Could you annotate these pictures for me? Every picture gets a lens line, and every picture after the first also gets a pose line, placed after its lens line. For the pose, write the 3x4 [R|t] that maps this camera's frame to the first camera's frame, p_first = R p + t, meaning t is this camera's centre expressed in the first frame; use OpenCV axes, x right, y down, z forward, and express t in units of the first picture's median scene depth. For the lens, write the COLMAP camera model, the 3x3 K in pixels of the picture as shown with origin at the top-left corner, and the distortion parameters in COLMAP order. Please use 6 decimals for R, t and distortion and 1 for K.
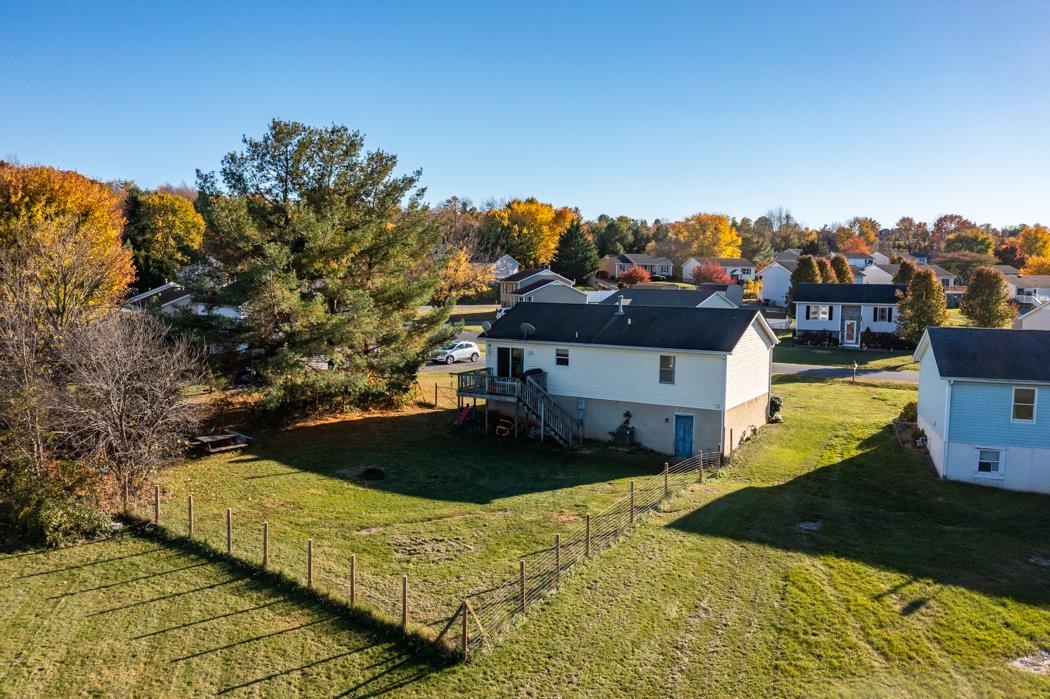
lens RADIAL K [[829.1, 0, 523.1], [0, 829.1, 353.3], [0, 0, 1]] dist [-0.021671, 0.019744]
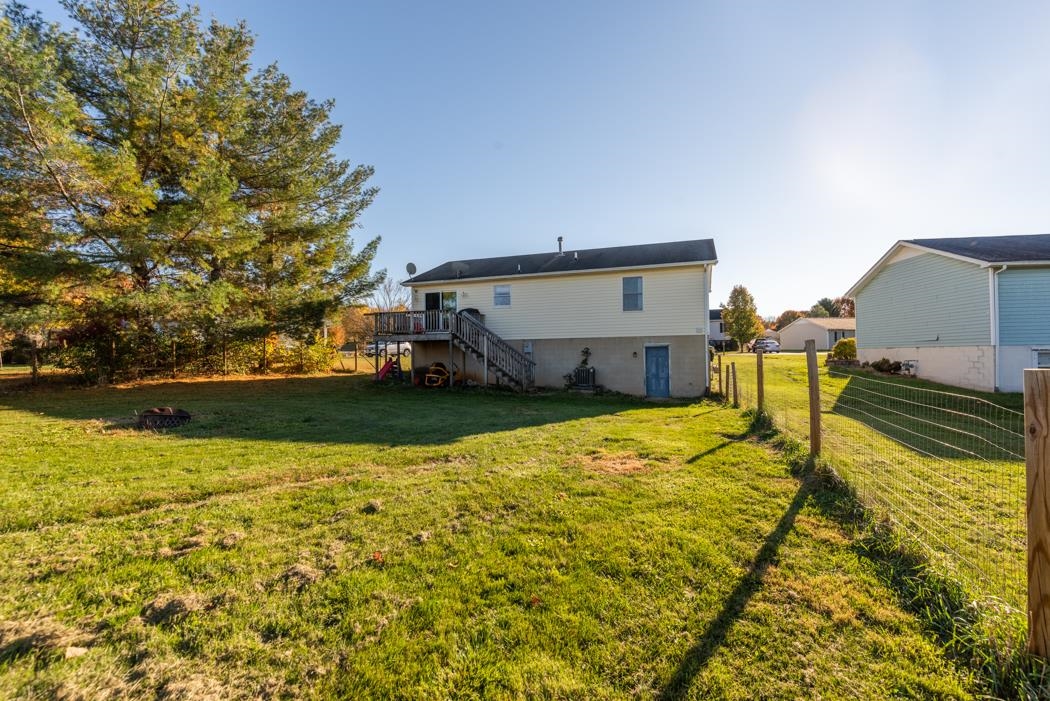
lens RADIAL K [[455.7, 0, 542.0], [0, 455.7, 347.0], [0, 0, 1]] dist [-0.004474, 0.001858]
pose [[0.977003, -0.021696, 0.212121, -0.015395], [0.045404, 0.993163, -0.107544, 0.116825], [-0.208337, 0.114702, 0.971308, 0.563665]]
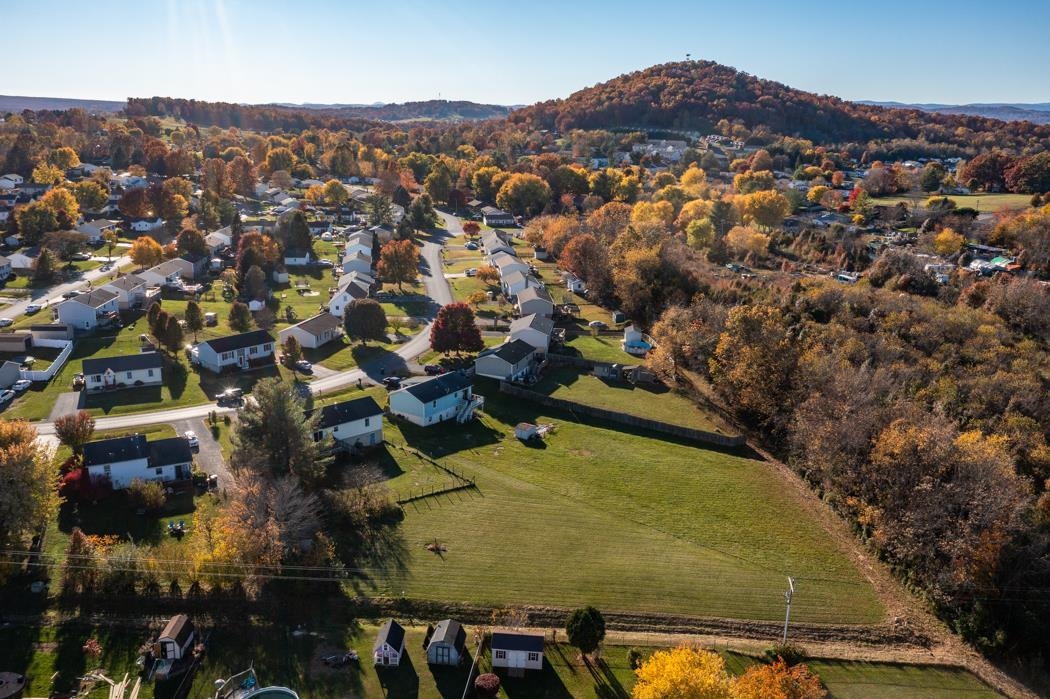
lens RADIAL K [[847.8, 0, 533.5], [0, 847.8, 356.0], [0, 0, 1]] dist [-0.008344, -0.002881]
pose [[0.280744, -0.269626, 0.921132, -2.719223], [0.072243, 0.962944, 0.259846, -1.080119], [-0.957060, -0.006405, 0.289819, -0.650681]]
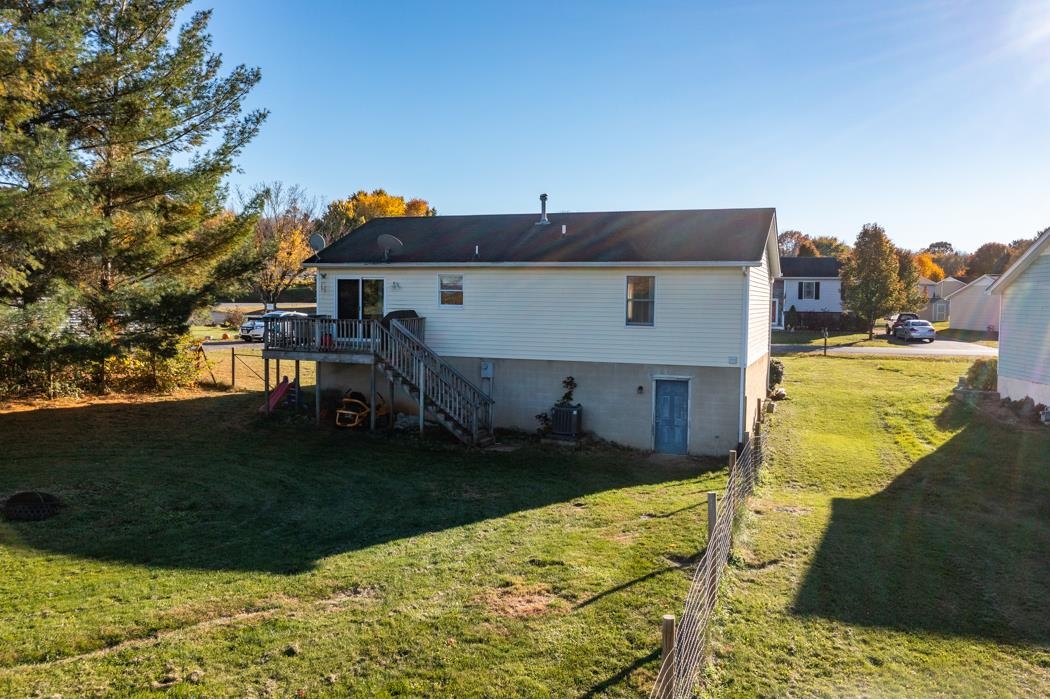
lens RADIAL K [[829.1, 0, 525.1], [0, 829.1, 348.4], [0, 0, 1]] dist [-0.021671, 0.019744]
pose [[0.982842, -0.009852, 0.184184, -0.009820], [0.016163, 0.999332, -0.032792, 0.068656], [-0.183738, 0.035206, 0.982345, 0.444393]]
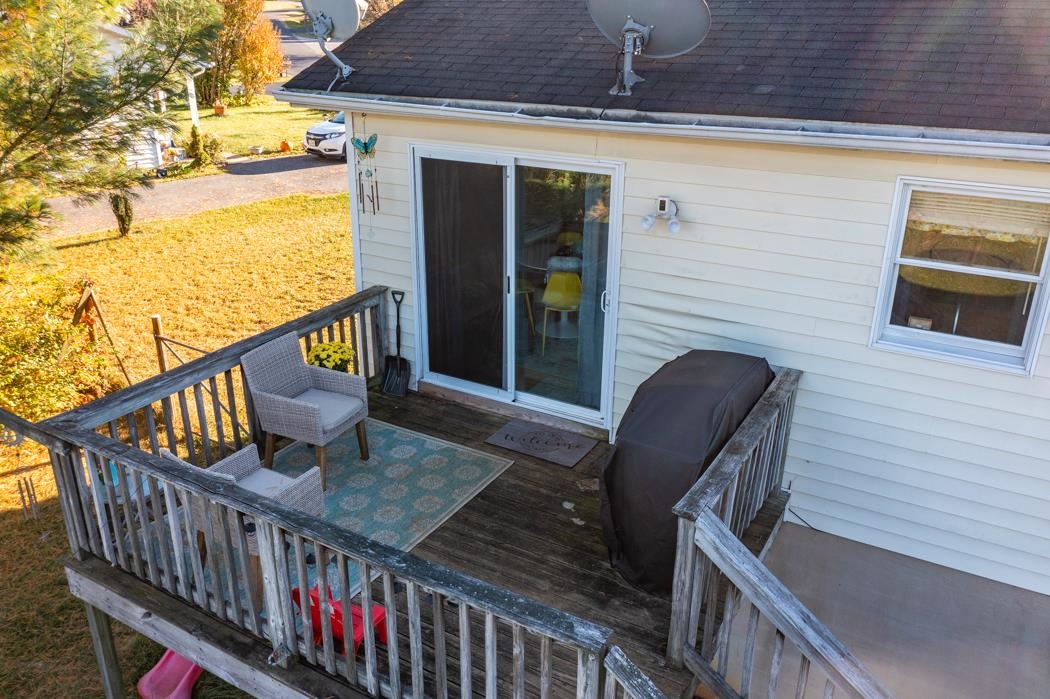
lens RADIAL K [[829.1, 0, 524.8], [0, 829.1, 348.2], [0, 0, 1]] dist [-0.021671, 0.019744]
pose [[0.999961, -0.008570, -0.002133, -0.013706], [0.008824, 0.959301, 0.282249, -0.018233], [-0.000373, -0.282257, 0.959339, 0.936052]]
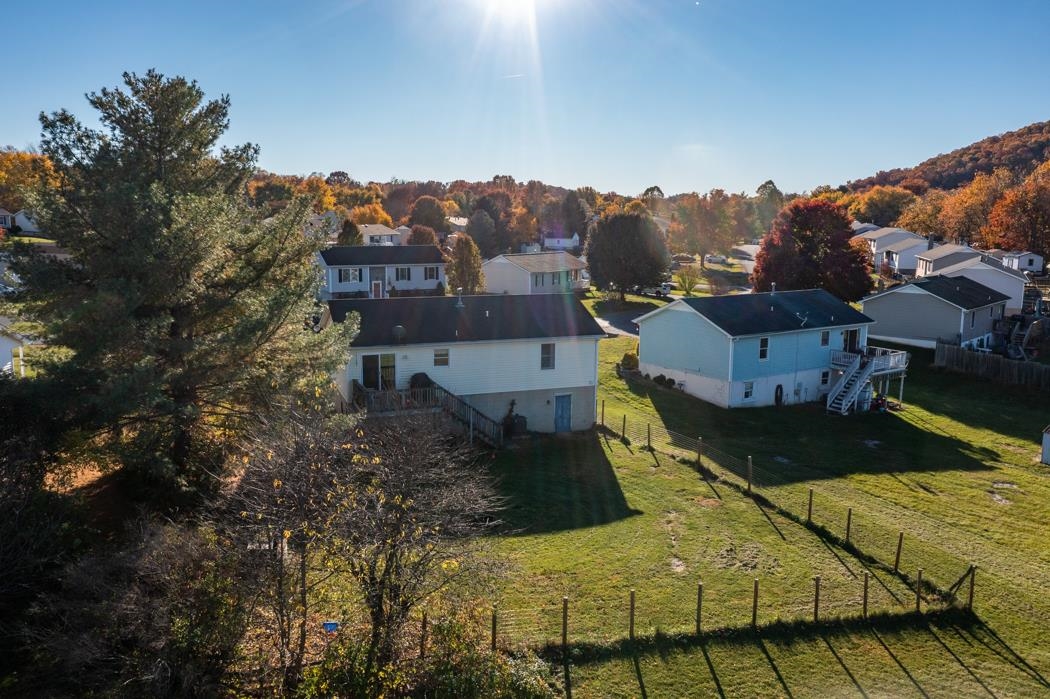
lens RADIAL K [[829.1, 0, 517.2], [0, 829.1, 350.2], [0, 0, 1]] dist [-0.021671, 0.019744]
pose [[0.624802, -0.131775, 0.769583, -0.674810], [0.075133, 0.991228, 0.108729, -0.107736], [-0.777160, -0.010113, 0.629222, 0.339653]]
